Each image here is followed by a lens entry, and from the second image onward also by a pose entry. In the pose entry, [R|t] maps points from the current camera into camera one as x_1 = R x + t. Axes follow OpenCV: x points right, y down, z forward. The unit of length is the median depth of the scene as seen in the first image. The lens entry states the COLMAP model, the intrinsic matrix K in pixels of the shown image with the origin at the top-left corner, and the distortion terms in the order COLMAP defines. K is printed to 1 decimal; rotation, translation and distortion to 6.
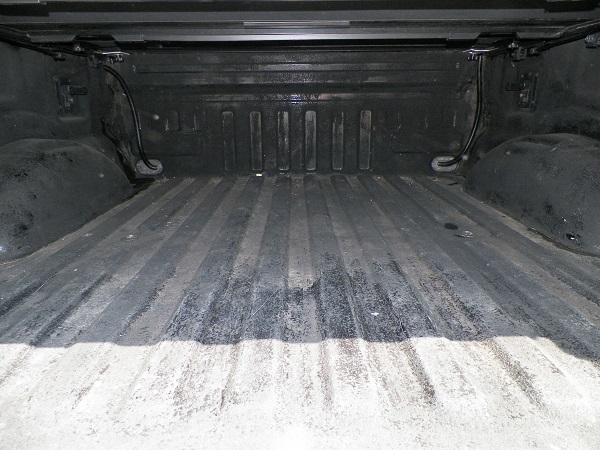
lens RADIAL K [[472.5, 0, 301.3], [0, 472.5, 224.1], [0, 0, 1]] dist [0.003589, -0.003272]
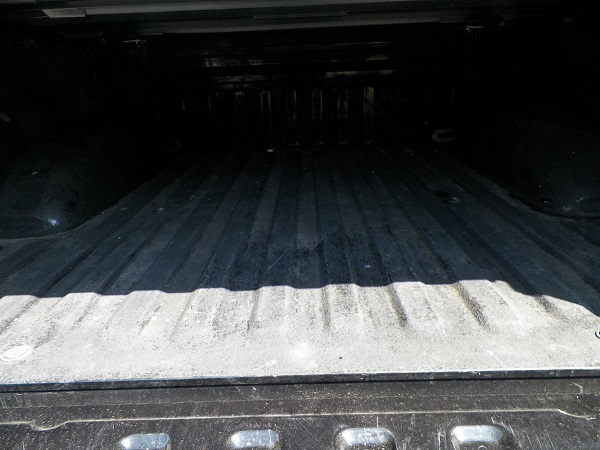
lens RADIAL K [[441.5, 0, 299.6], [0, 441.5, 227.5], [0, 0, 1]] dist [0.017363, -0.006608]
pose [[0.999398, -0.021709, -0.027062, 0.009908], [0.023593, 0.997170, 0.071378, 0.002026], [0.025436, -0.071973, 0.997082, -0.117963]]
